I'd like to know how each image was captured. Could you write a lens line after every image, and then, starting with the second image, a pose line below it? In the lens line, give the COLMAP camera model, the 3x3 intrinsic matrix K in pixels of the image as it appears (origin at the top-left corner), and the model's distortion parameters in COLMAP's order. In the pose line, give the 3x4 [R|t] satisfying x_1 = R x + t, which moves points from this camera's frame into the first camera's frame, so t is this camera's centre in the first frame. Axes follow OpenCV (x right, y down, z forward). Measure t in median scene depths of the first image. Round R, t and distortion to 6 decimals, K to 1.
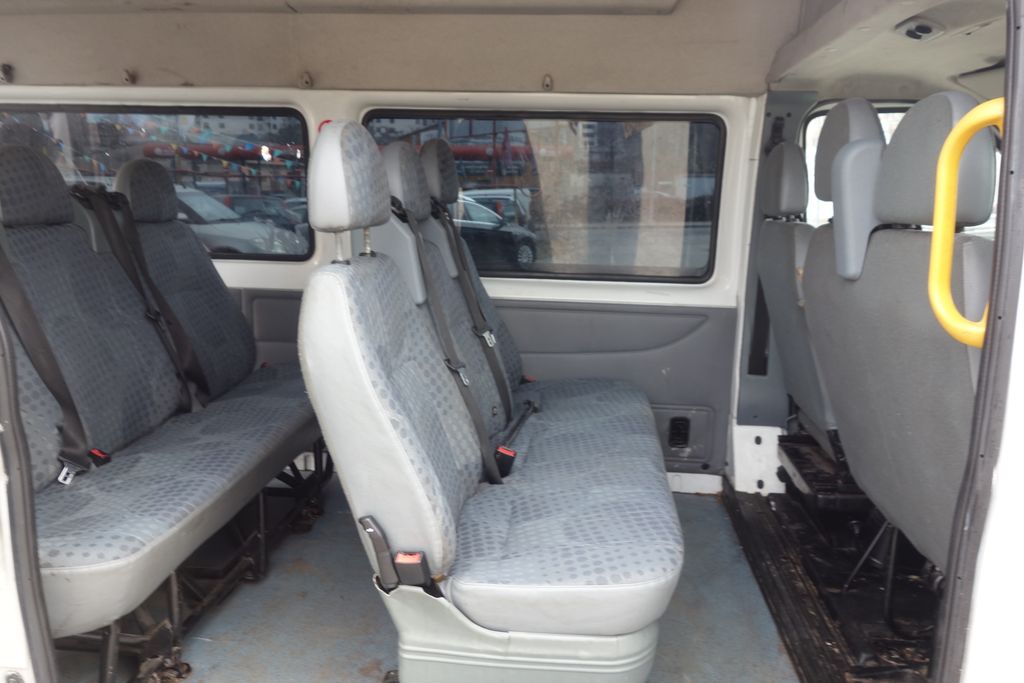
lens RADIAL K [[807.6, 0, 512.0], [0, 807.6, 341.5], [0, 0, 1]] dist [0.002710, -0.000711]
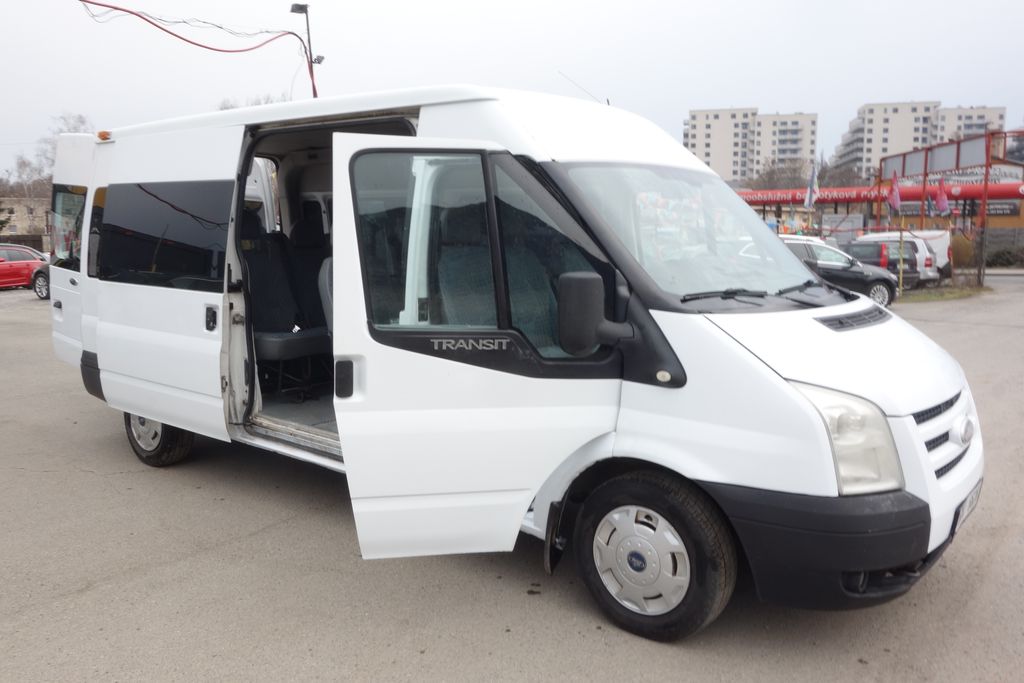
lens RADIAL K [[811.6, 0, 512.0], [0, 811.6, 341.5], [0, 0, 1]] dist [-0.001957, 0.007344]
pose [[0.838534, 0.061510, -0.541366, 1.389506], [-0.090470, 0.995533, -0.027020, 0.171746], [0.537286, 0.071634, 0.840353, -0.863122]]
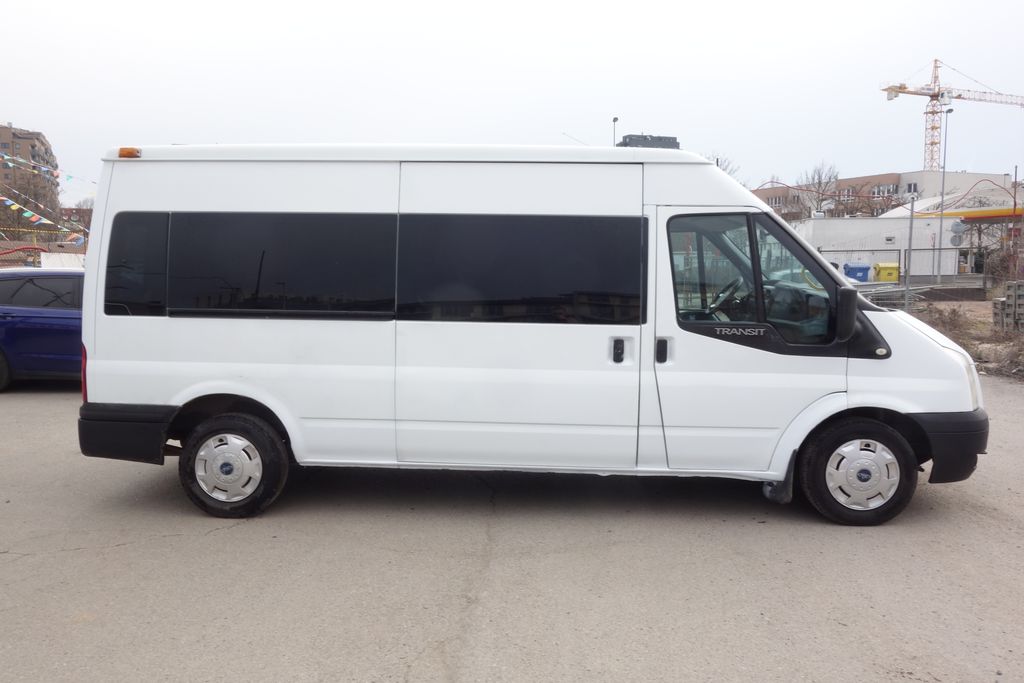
lens RADIAL K [[812.5, 0, 510.5], [0, 812.5, 341.4], [0, 0, 1]] dist [-0.001867, 0.003356]
pose [[0.999217, -0.018127, 0.035163, -0.138279], [0.021386, 0.995280, -0.094664, 0.321599], [-0.033281, 0.095342, 0.994888, -1.660836]]
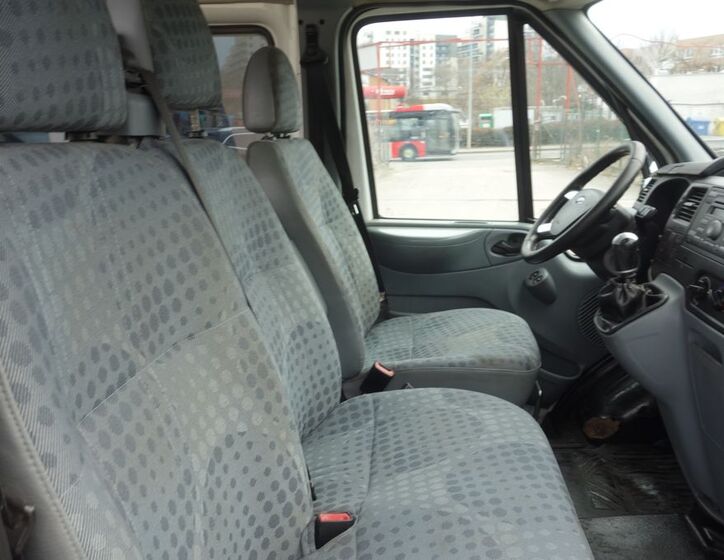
lens RADIAL K [[664.0, 0, 358.5], [0, 664.0, 280.1], [0, 0, 1]] dist [-0.000235, 0.003746]
pose [[0.999646, -0.020335, -0.017144, 0.444620], [0.021090, 0.998761, 0.045081, -0.027853], [0.016206, -0.045427, 0.998836, 0.281769]]
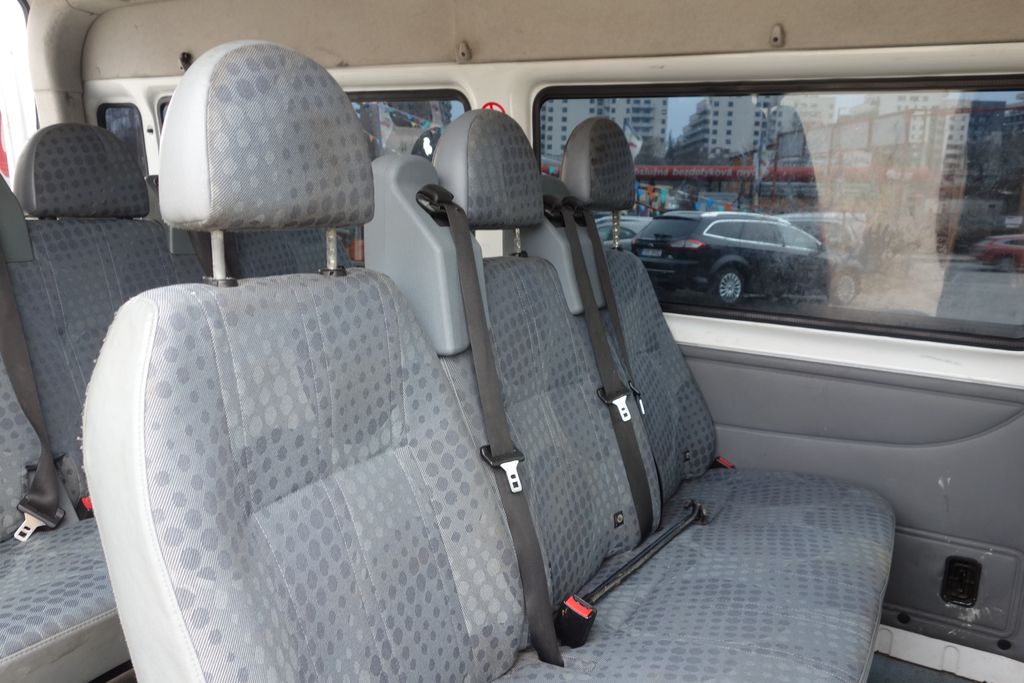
lens RADIAL K [[807.0, 0, 510.7], [0, 807.0, 338.7], [0, 0, 1]] dist [0.006168, -0.002926]
pose [[0.921266, 0.084099, -0.379732, 0.136580], [-0.094846, 0.995445, -0.009645, -0.046305], [0.377191, 0.044902, 0.925046, 0.351225]]
